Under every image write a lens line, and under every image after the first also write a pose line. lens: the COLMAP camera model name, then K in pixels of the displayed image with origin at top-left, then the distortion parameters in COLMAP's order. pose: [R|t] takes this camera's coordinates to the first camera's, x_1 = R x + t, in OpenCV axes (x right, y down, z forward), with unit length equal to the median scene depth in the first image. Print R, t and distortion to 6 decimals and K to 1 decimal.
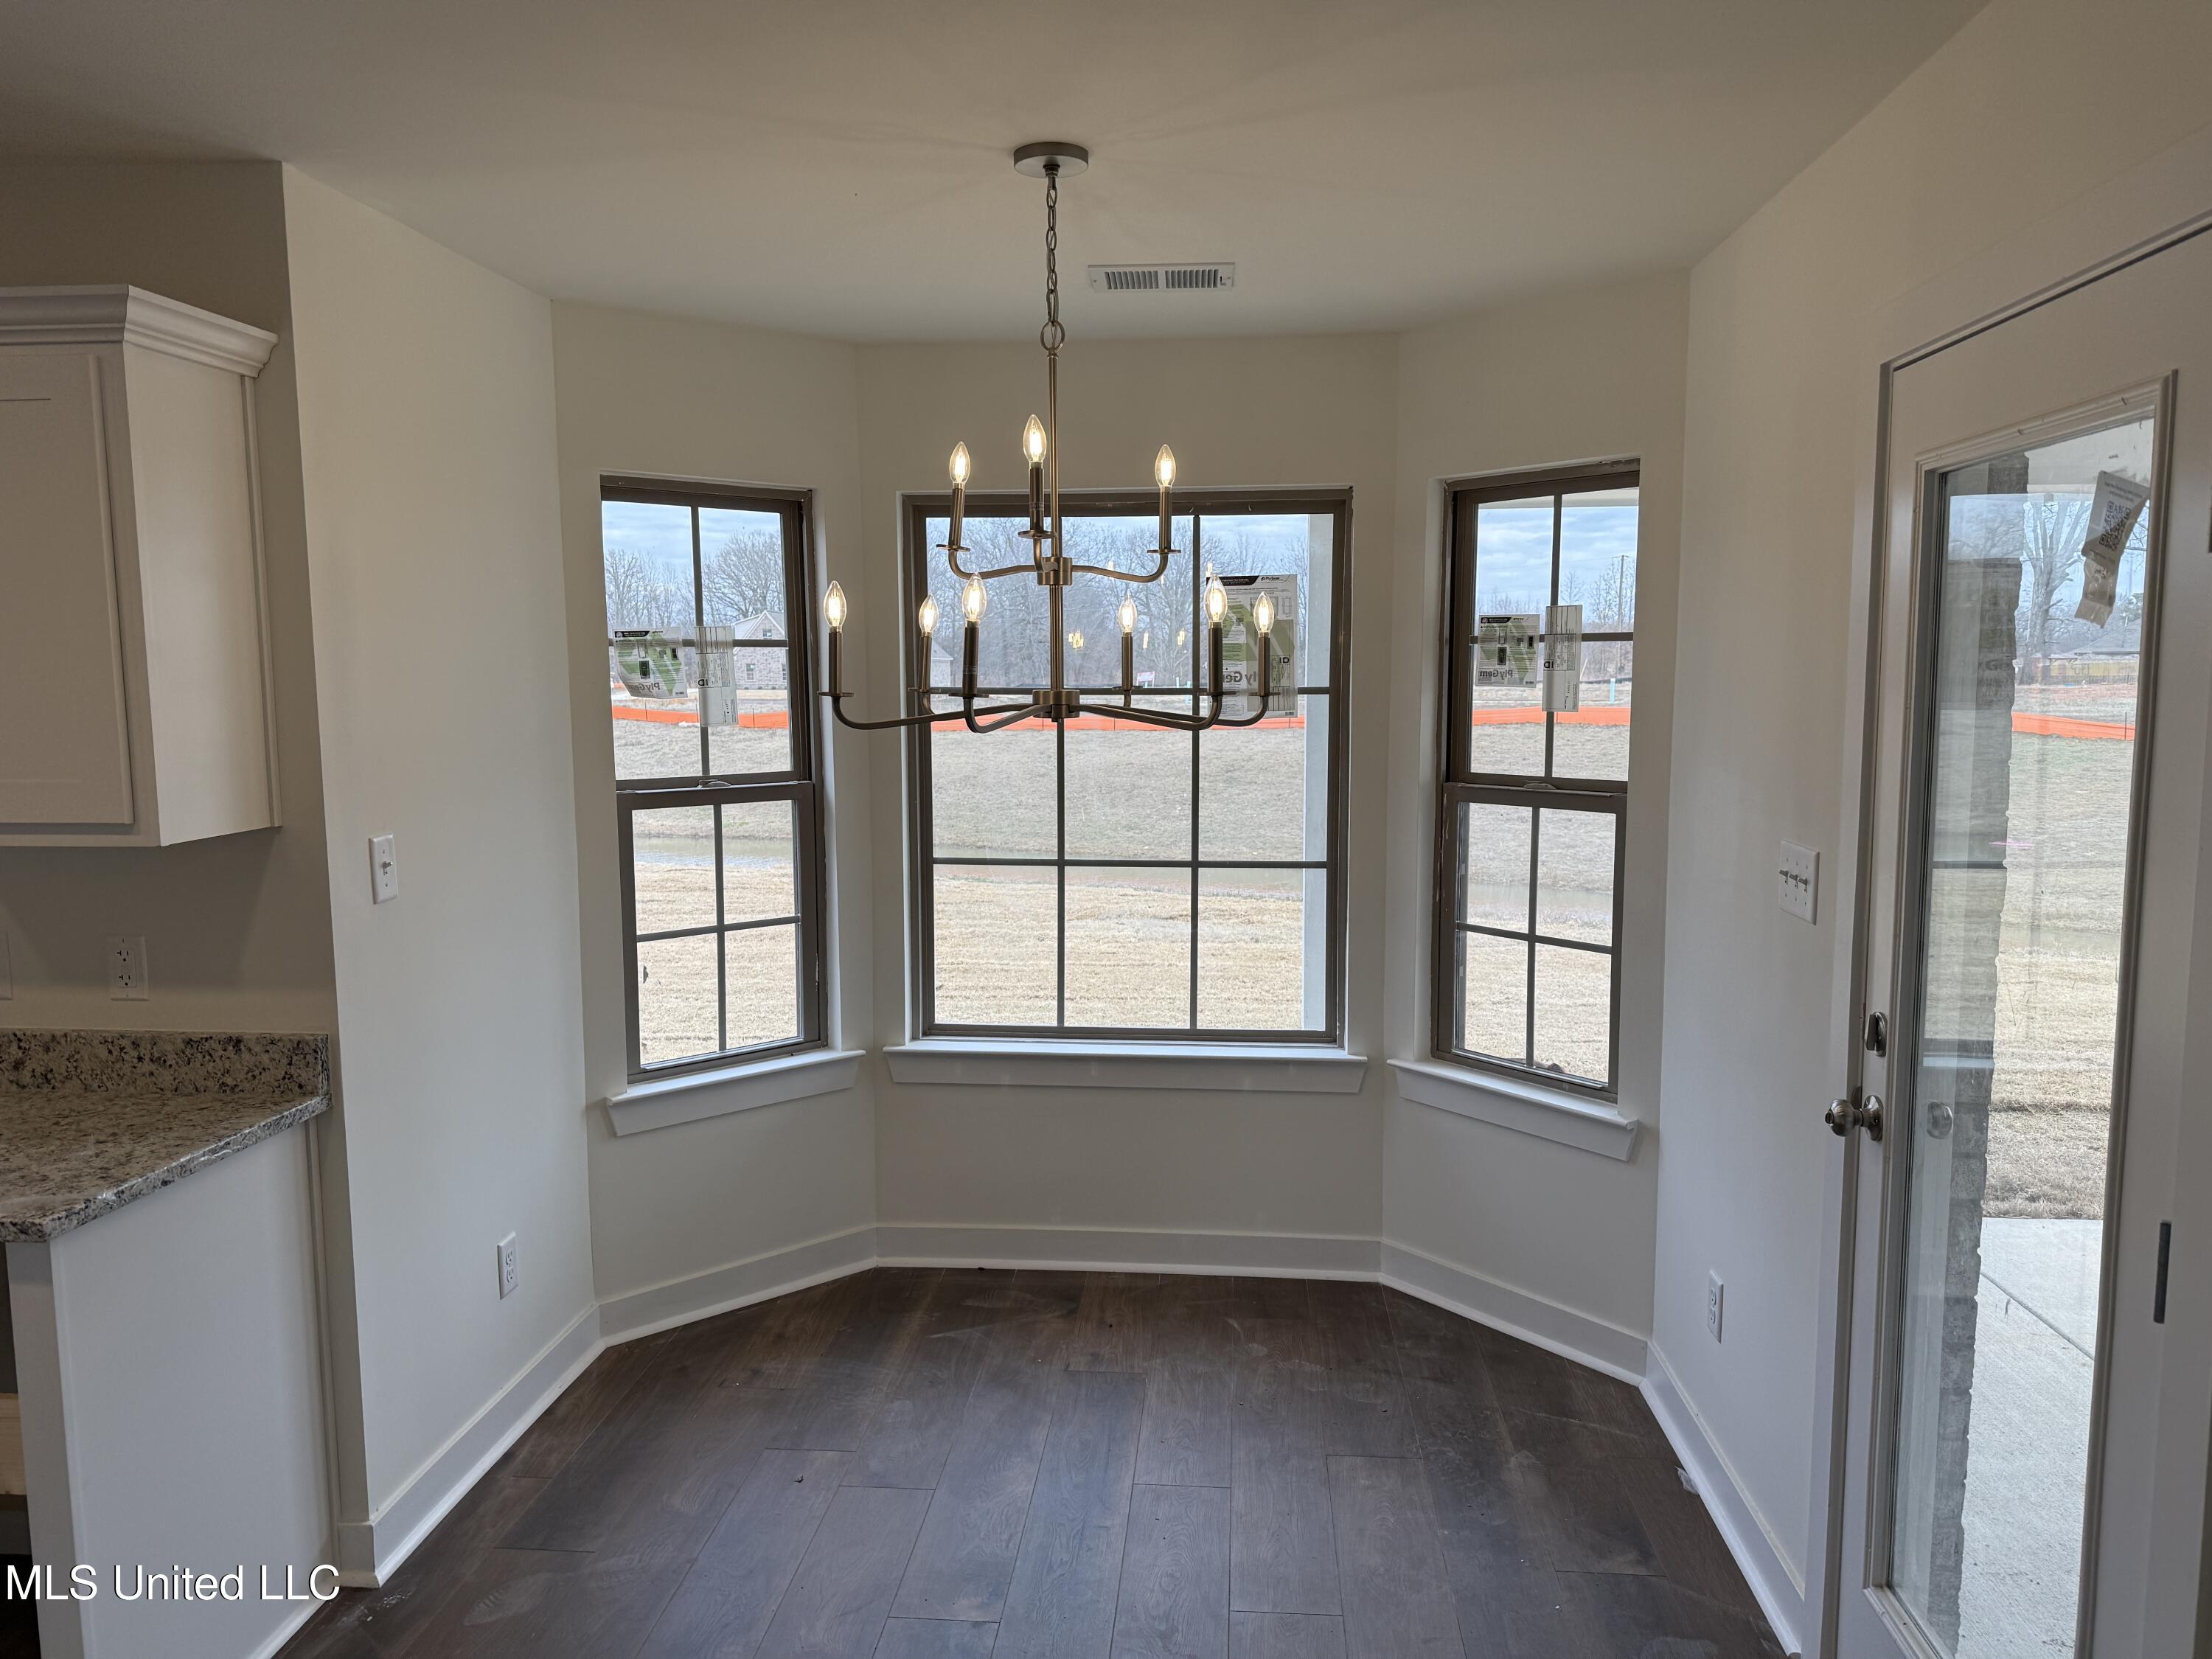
lens RADIAL K [[1560.6, 0, 1149.0], [0, 1560.6, 832.4], [0, 0, 1]] dist [-0.008978, -0.005470]
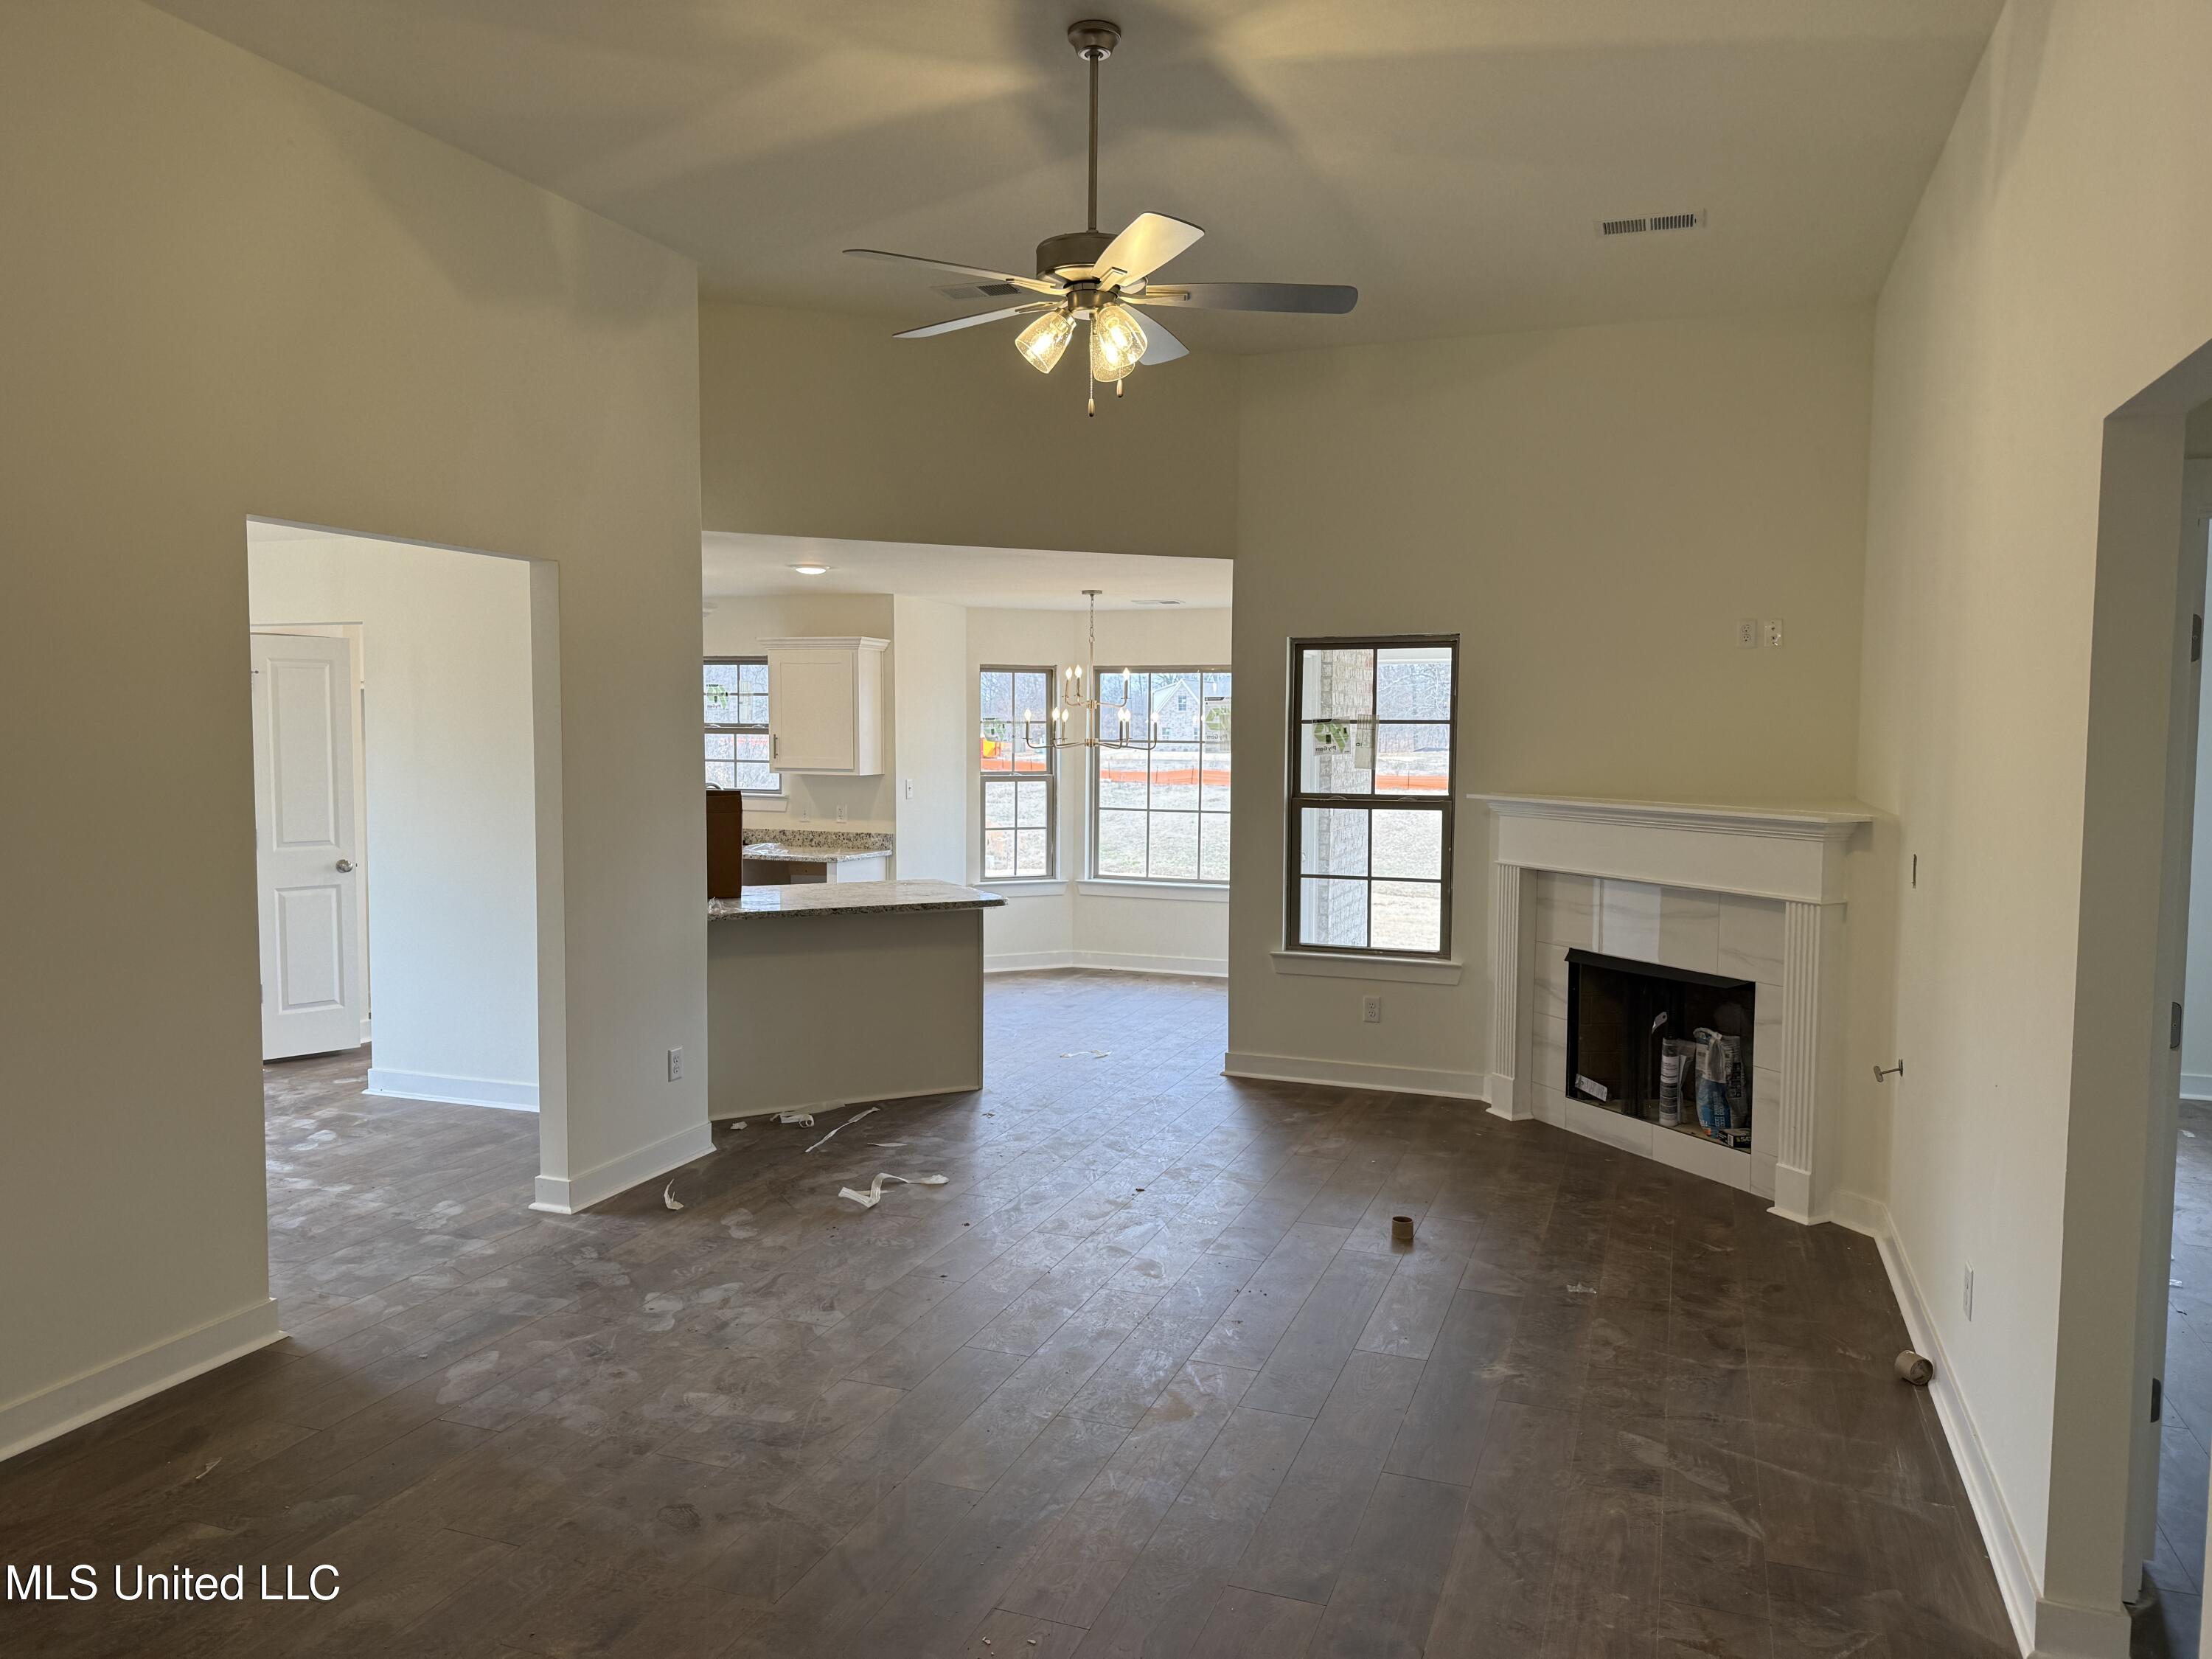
lens RADIAL K [[1560.6, 0, 1149.0], [0, 1560.6, 832.4], [0, 0, 1]] dist [-0.008978, -0.005470]
pose [[0.964932, 0.033024, -0.260414, 0.675378], [-0.043437, 0.998466, -0.034331, 0.158056], [0.258881, 0.044439, 0.964886, -1.603838]]
